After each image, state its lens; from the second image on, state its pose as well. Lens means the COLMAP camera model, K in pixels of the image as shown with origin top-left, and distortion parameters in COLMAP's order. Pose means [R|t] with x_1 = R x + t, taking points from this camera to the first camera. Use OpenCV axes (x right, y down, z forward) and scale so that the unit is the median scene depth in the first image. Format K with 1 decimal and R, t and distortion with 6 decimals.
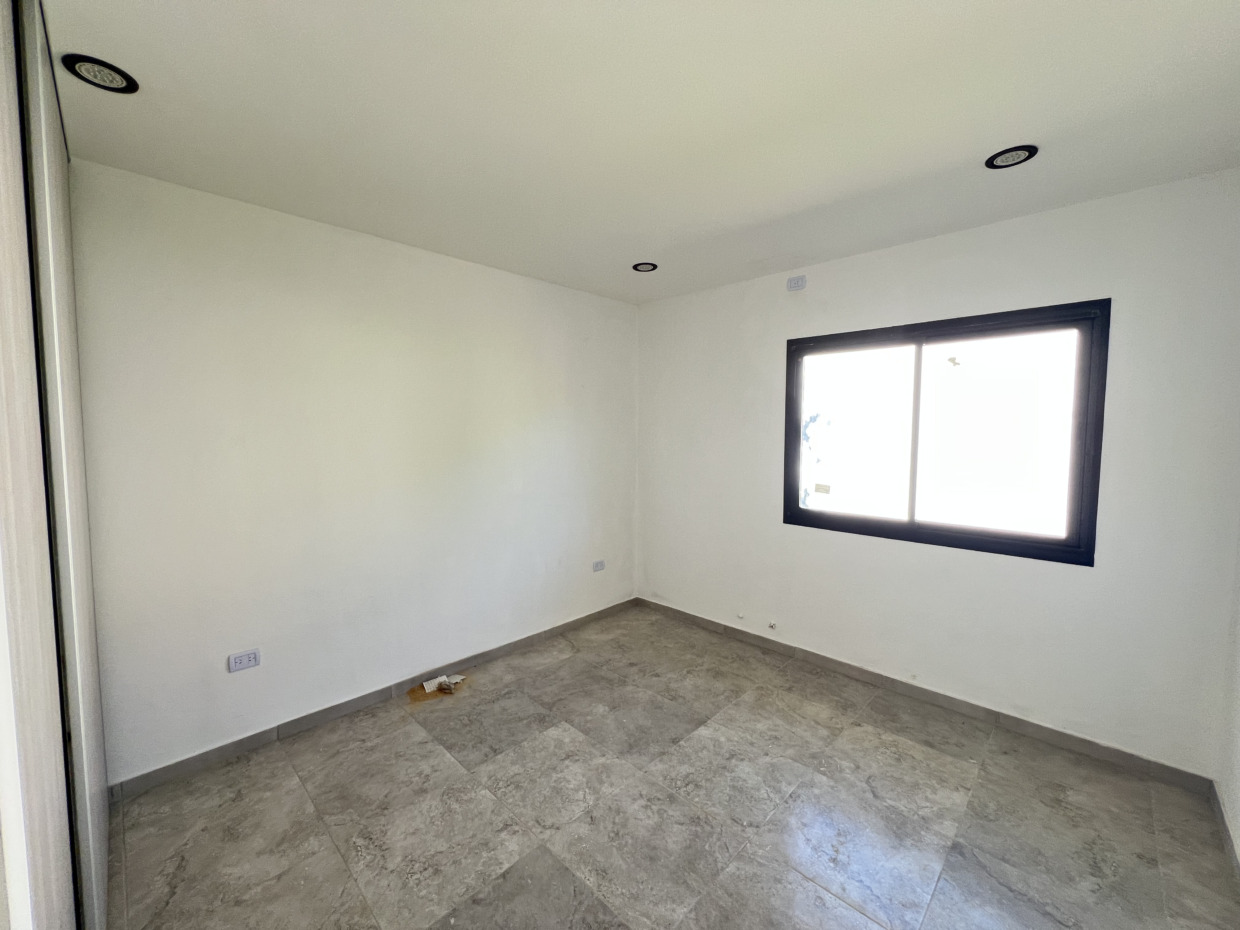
lens RADIAL K [[496.0, 0, 618.3], [0, 496.0, 461.9], [0, 0, 1]] dist [-0.001847, 0.000907]
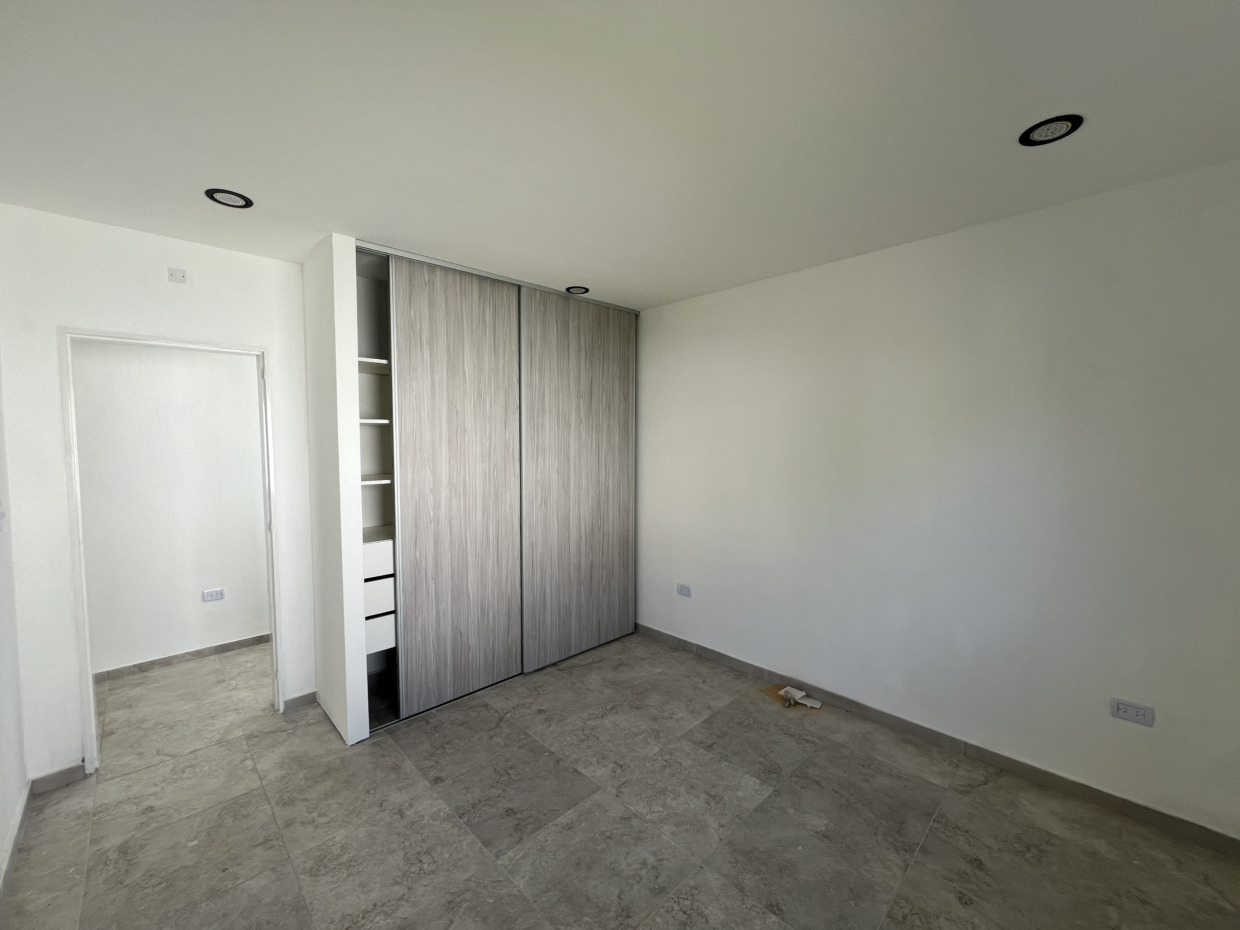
lens RADIAL K [[496.0, 0, 618.3], [0, 496.0, 461.9], [0, 0, 1]] dist [-0.001847, 0.000907]
pose [[-0.025730, 0.042585, -0.998761, 0.782060], [-0.061144, 0.997155, 0.044091, -0.059955], [0.997797, 0.062203, -0.023053, 0.781870]]
